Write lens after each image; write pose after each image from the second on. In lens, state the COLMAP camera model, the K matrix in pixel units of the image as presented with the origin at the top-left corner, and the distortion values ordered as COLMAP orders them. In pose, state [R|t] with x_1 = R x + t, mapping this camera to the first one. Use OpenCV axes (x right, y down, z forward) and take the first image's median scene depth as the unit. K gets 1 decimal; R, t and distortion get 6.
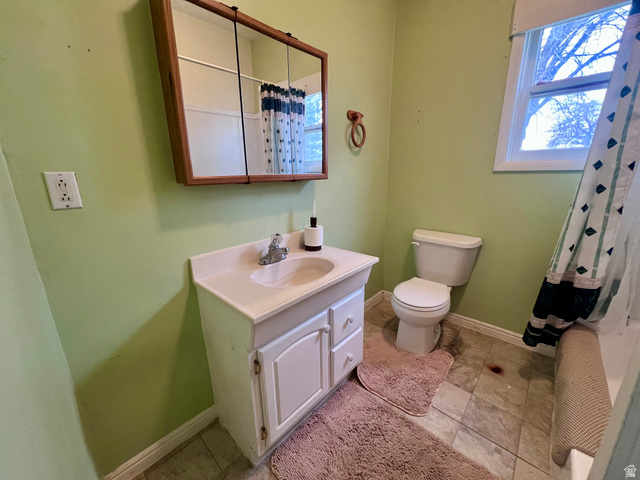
lens RADIAL K [[256.0, 0, 319.2], [0, 256.0, 240.1], [0, 0, 1]] dist [-0.000203, -0.000060]
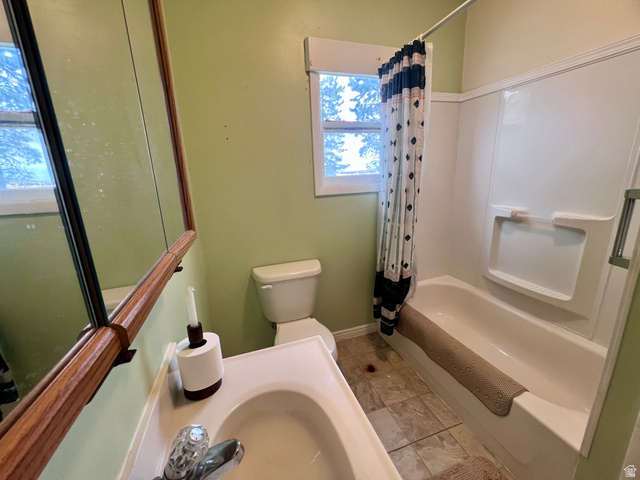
lens RADIAL K [[256.0, 0, 318.8], [0, 256.0, 239.0], [0, 0, 1]] dist [-0.000203, -0.000060]
pose [[0.486991, -0.211897, 0.847313, -0.270286], [0.259030, 0.961518, 0.091581, -0.218669], [-0.834112, 0.174880, 0.523138, 0.537572]]
